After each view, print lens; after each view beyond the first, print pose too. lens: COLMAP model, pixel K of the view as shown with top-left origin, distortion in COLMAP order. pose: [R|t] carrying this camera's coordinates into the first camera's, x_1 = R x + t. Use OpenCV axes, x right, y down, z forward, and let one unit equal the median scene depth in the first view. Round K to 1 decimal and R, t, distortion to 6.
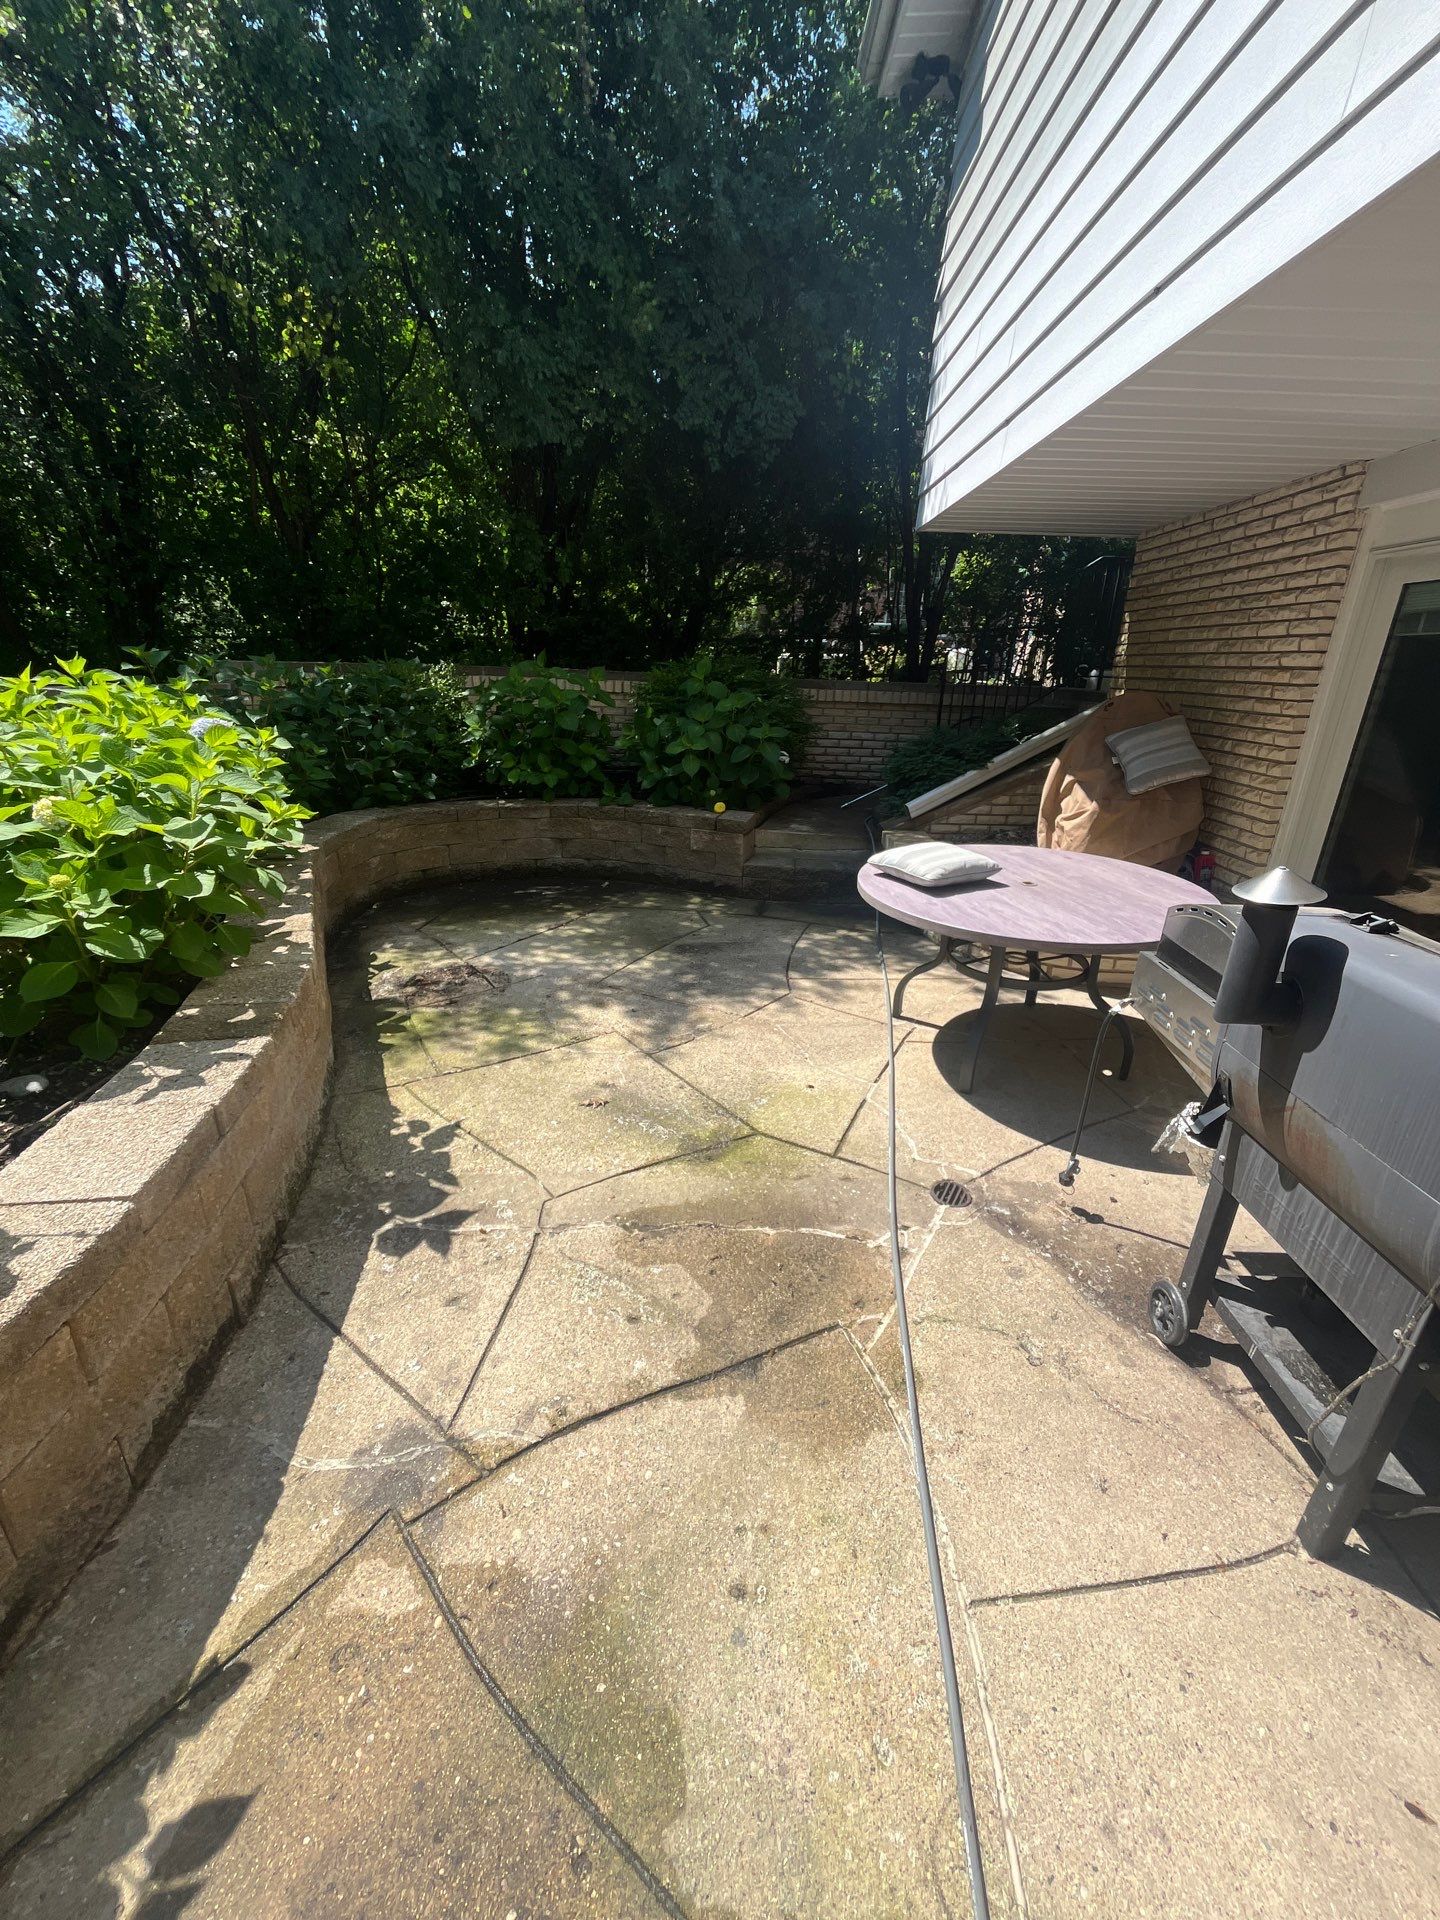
lens RADIAL K [[761.3, 0, 718.5], [0, 761.3, 947.2], [0, 0, 1]] dist [0.000847, -0.000447]
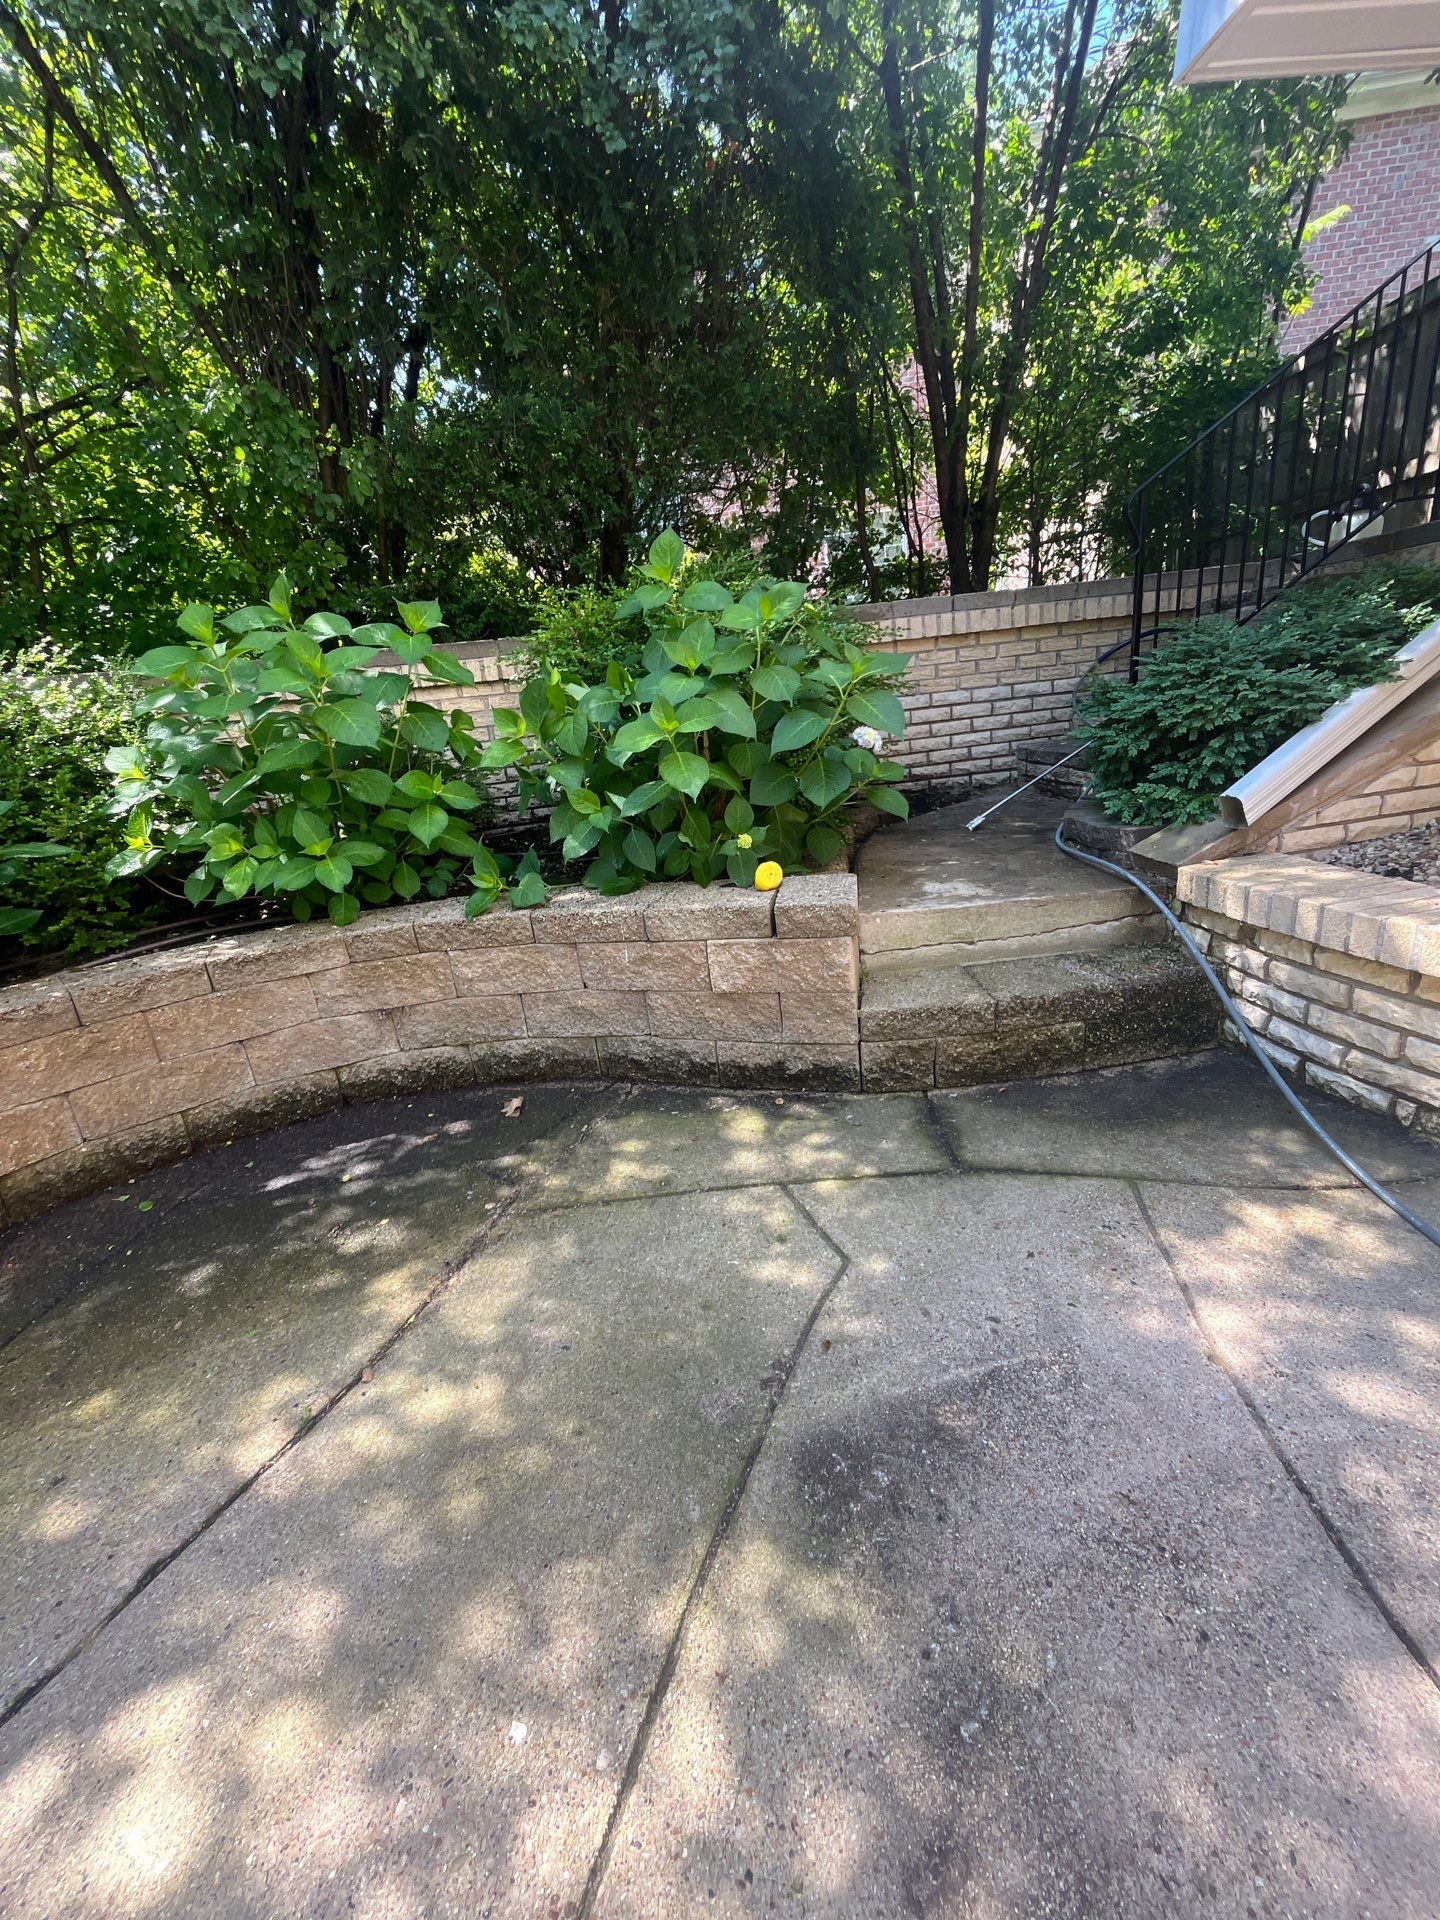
lens RADIAL K [[809.5, 0, 705.1], [0, 809.5, 965.9], [0, 0, 1]] dist [0.001154, -0.000212]
pose [[0.986735, -0.160280, 0.025767, -0.048397], [0.161160, 0.986244, -0.036743, -0.127002], [-0.019524, 0.040408, 0.998992, 0.584274]]
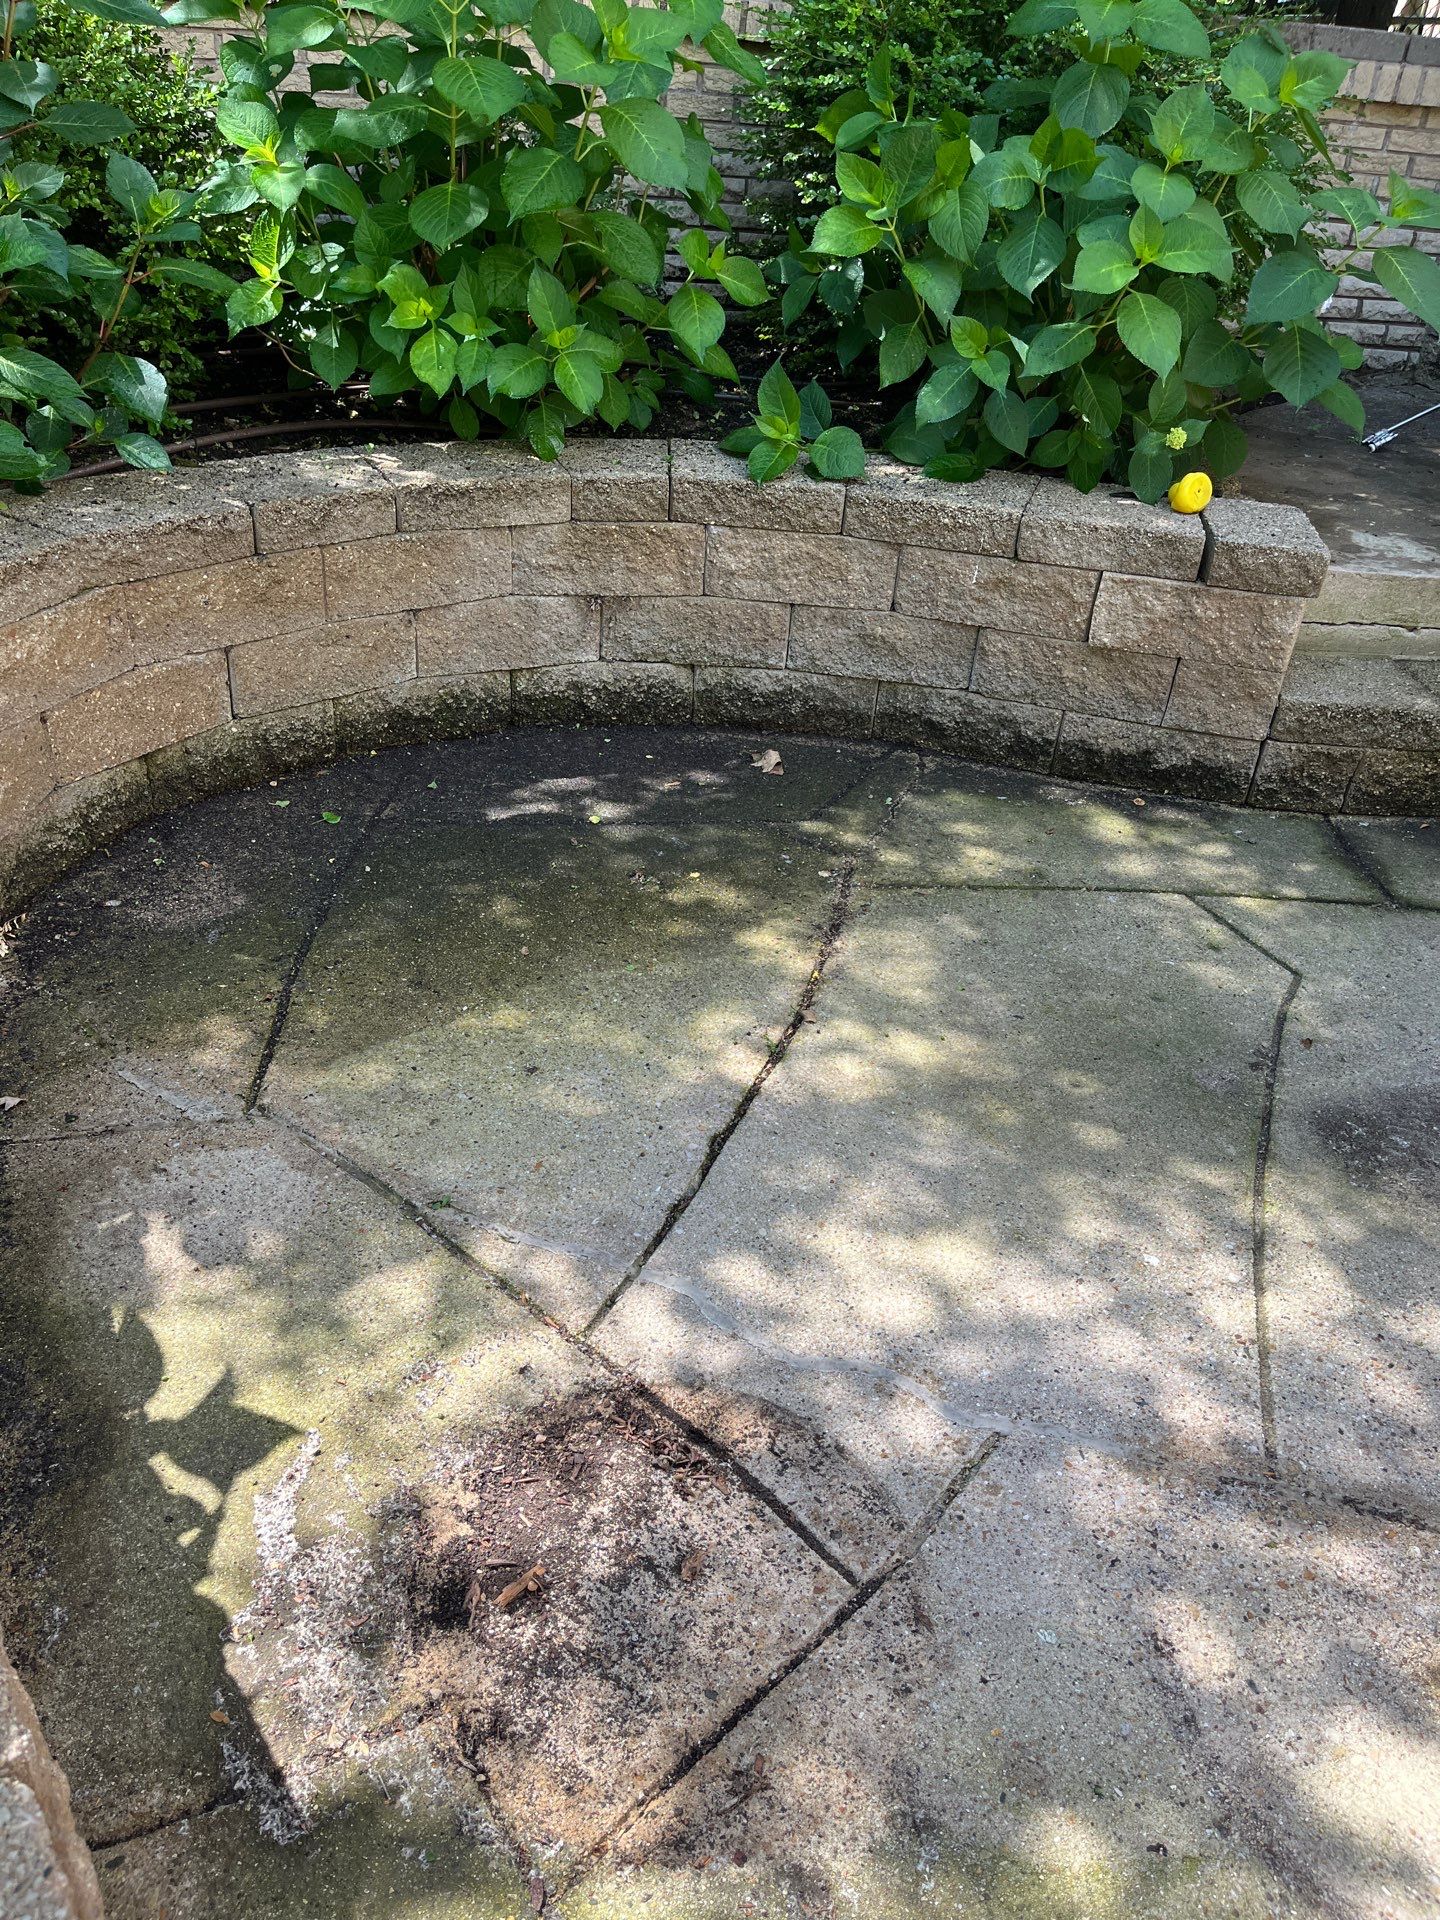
lens RADIAL K [[1516.4, 0, 721.1], [0, 1516.4, 964.1], [0, 0, 1]] dist [0.041549, -0.043109]
pose [[0.992091, -0.035890, 0.120283, -0.246152], [0.009937, 0.977701, 0.209769, -0.132052], [-0.125130, -0.206914, 0.970324, 0.432692]]
